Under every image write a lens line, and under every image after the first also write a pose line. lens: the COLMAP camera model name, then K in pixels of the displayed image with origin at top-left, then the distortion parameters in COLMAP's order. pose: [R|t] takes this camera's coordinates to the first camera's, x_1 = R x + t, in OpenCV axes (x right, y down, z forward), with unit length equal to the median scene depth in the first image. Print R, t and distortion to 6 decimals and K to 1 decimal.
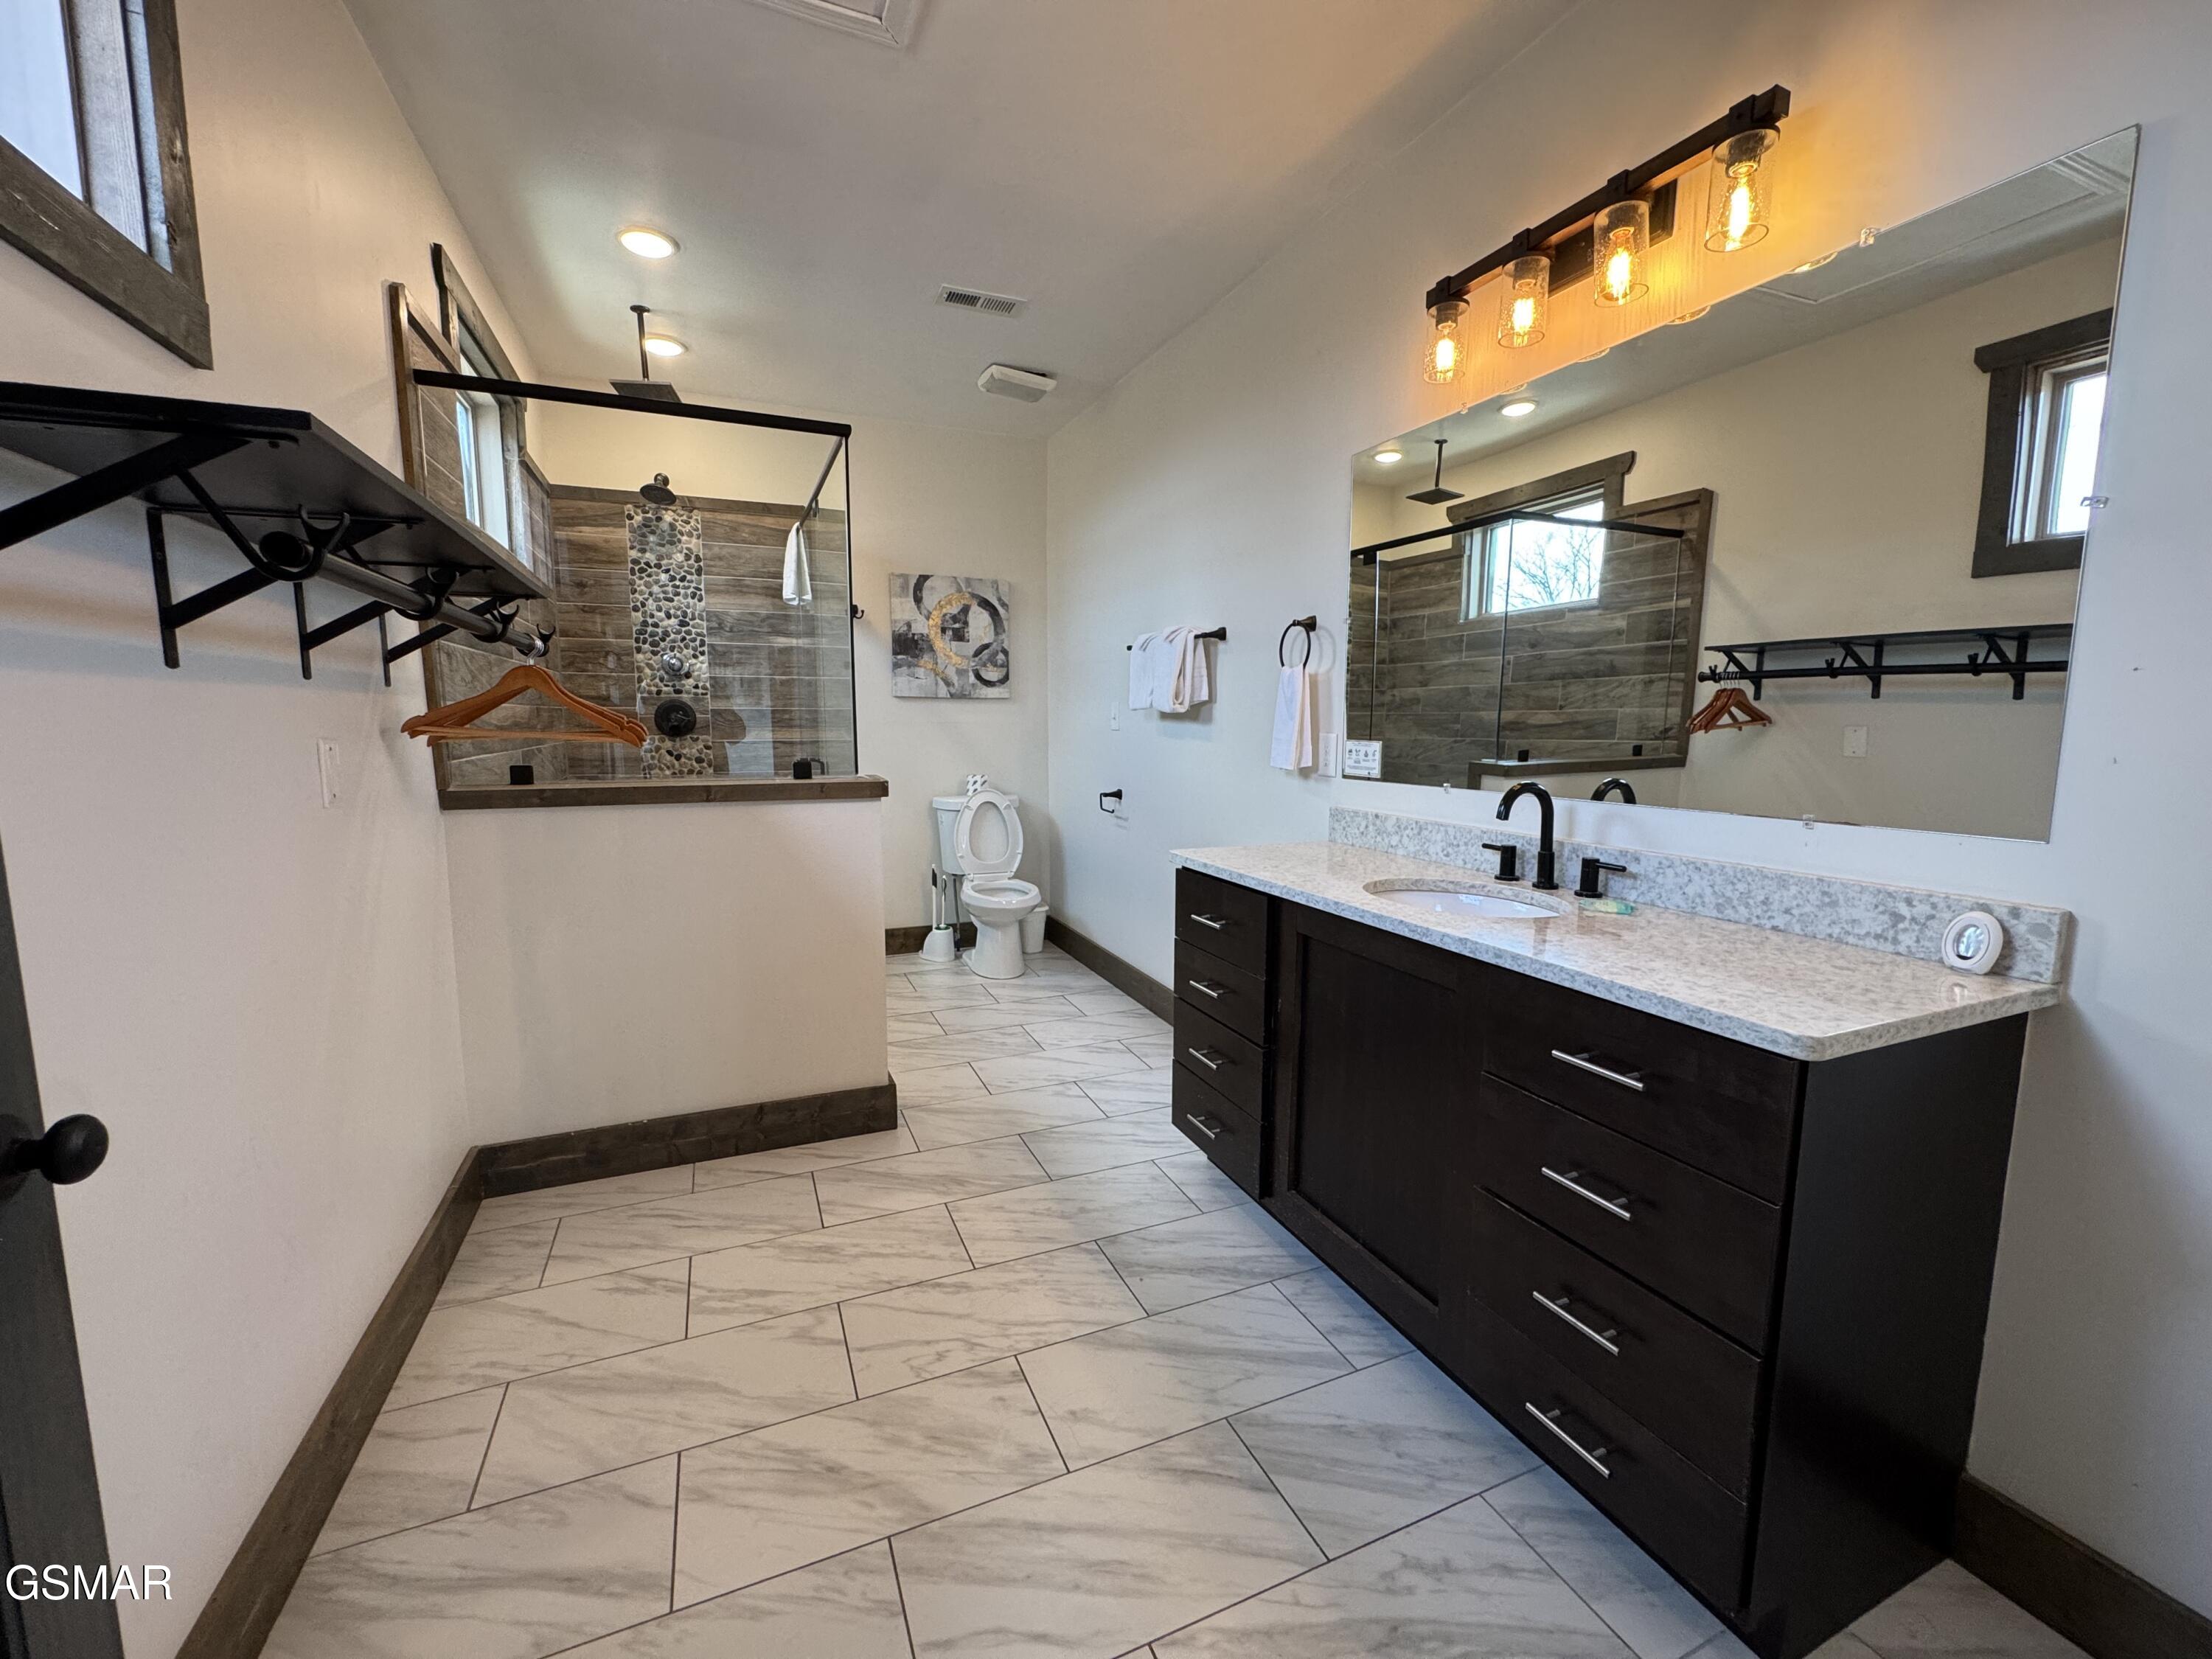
lens RADIAL K [[889.1, 0, 1103.1], [0, 889.1, 825.1], [0, 0, 1]] dist [-0.000459, -0.000221]
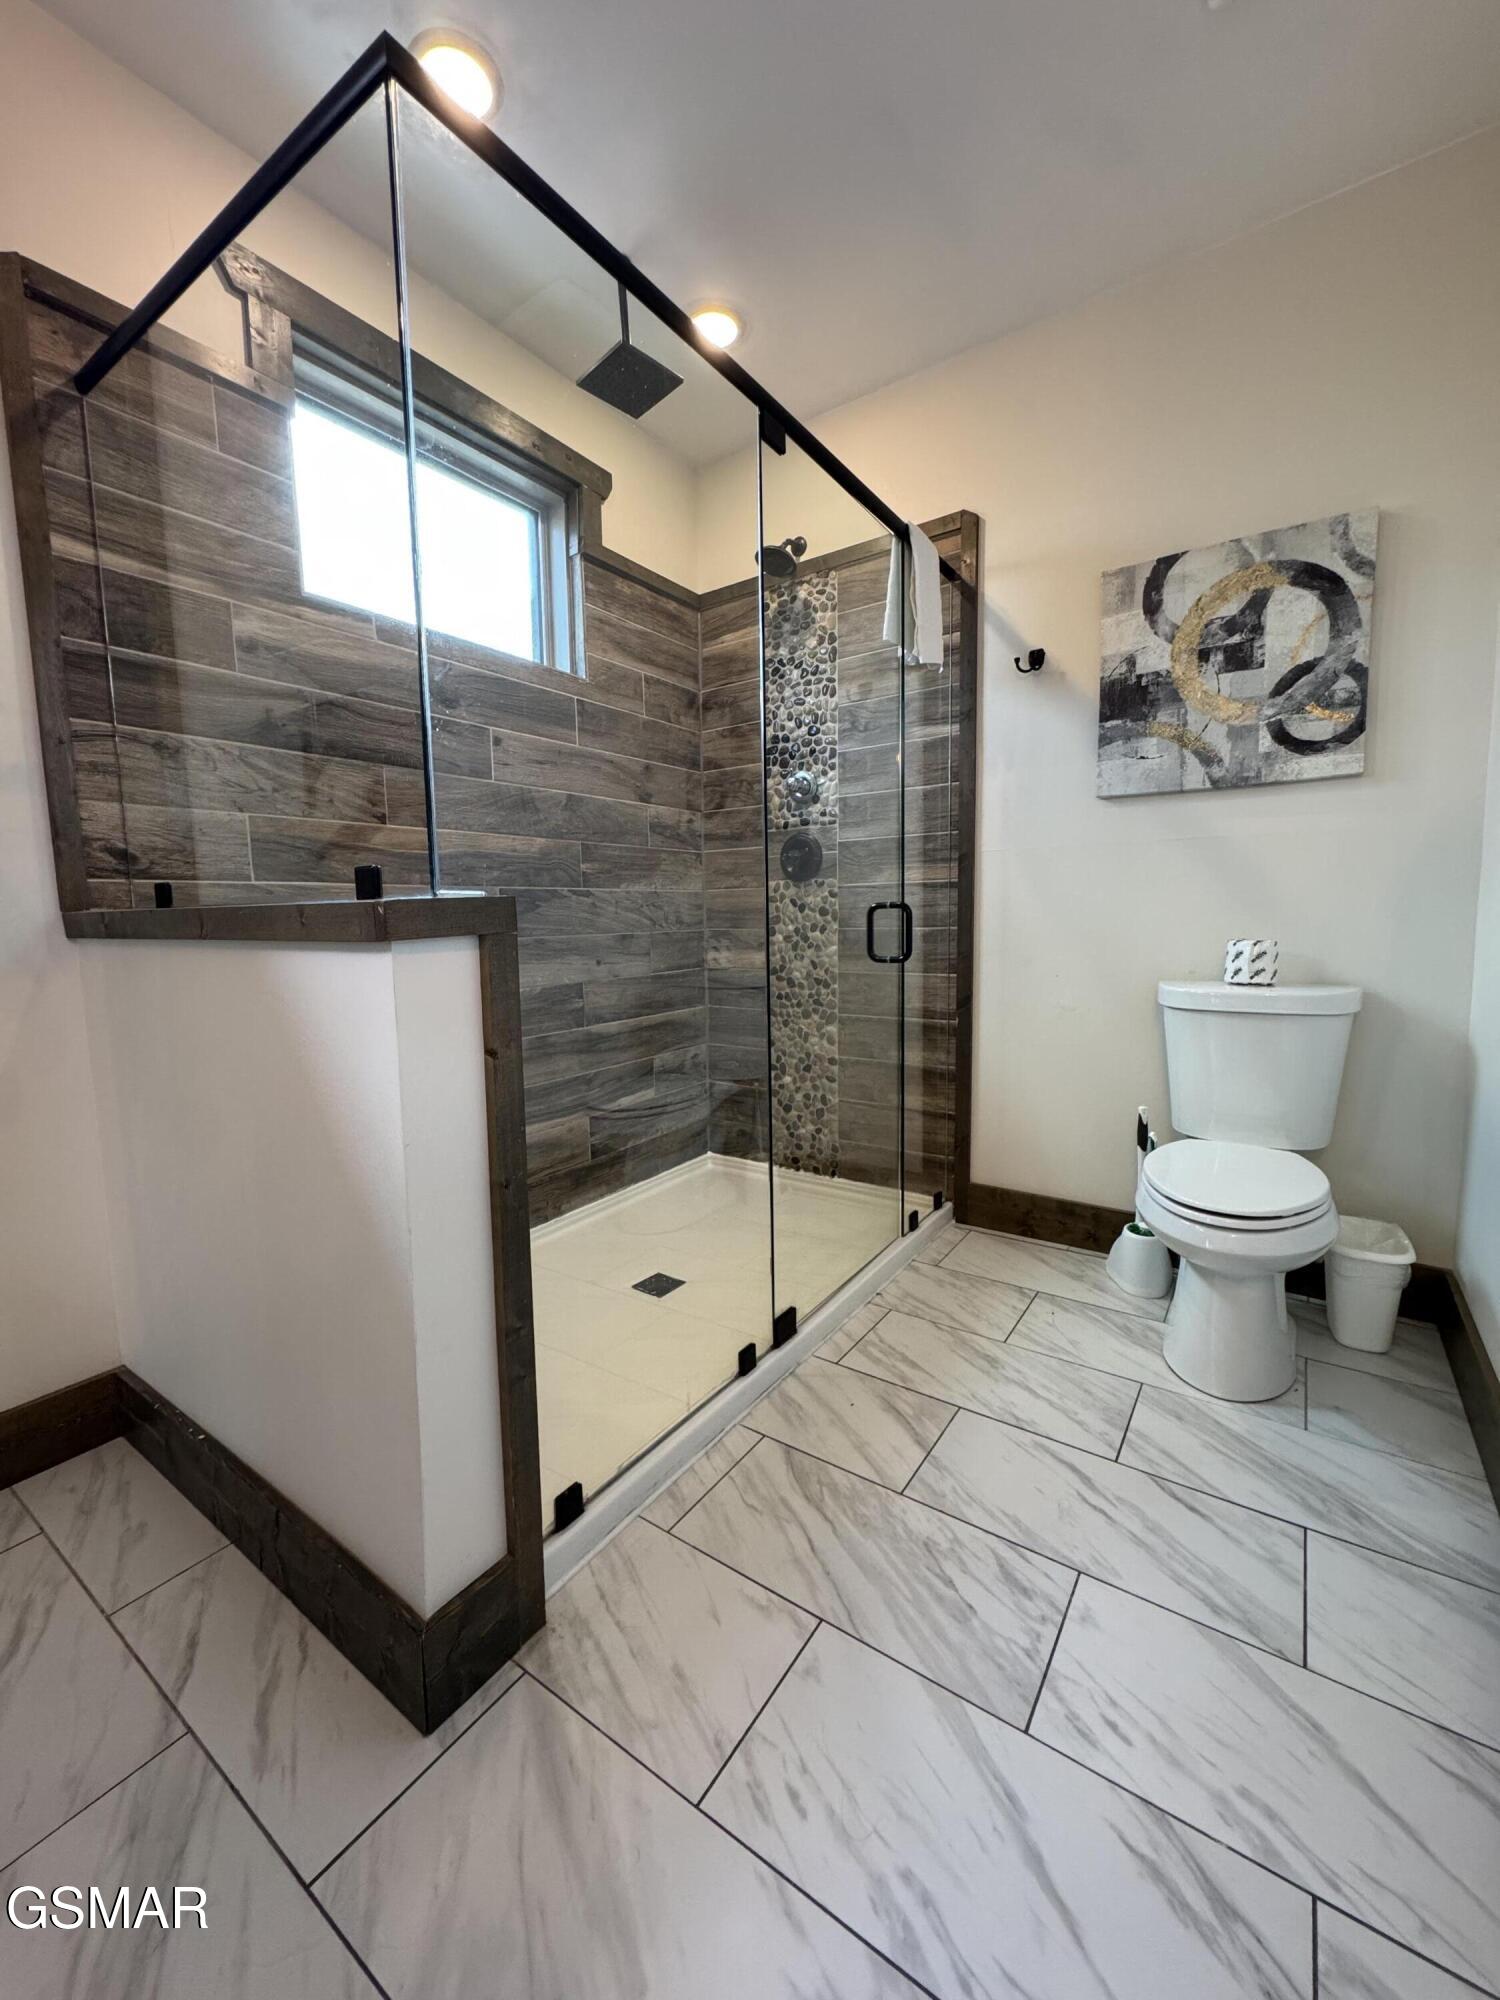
lens RADIAL K [[803.9, 0, 750.5], [0, 803.9, 996.9], [0, 0, 1]] dist [-0.000459, -0.000221]
pose [[0.535203, 0.071470, -0.841695, 0.091293], [-0.085177, 0.995902, 0.030403, -0.017158], [0.840418, 0.055421, 0.539097, 0.594659]]
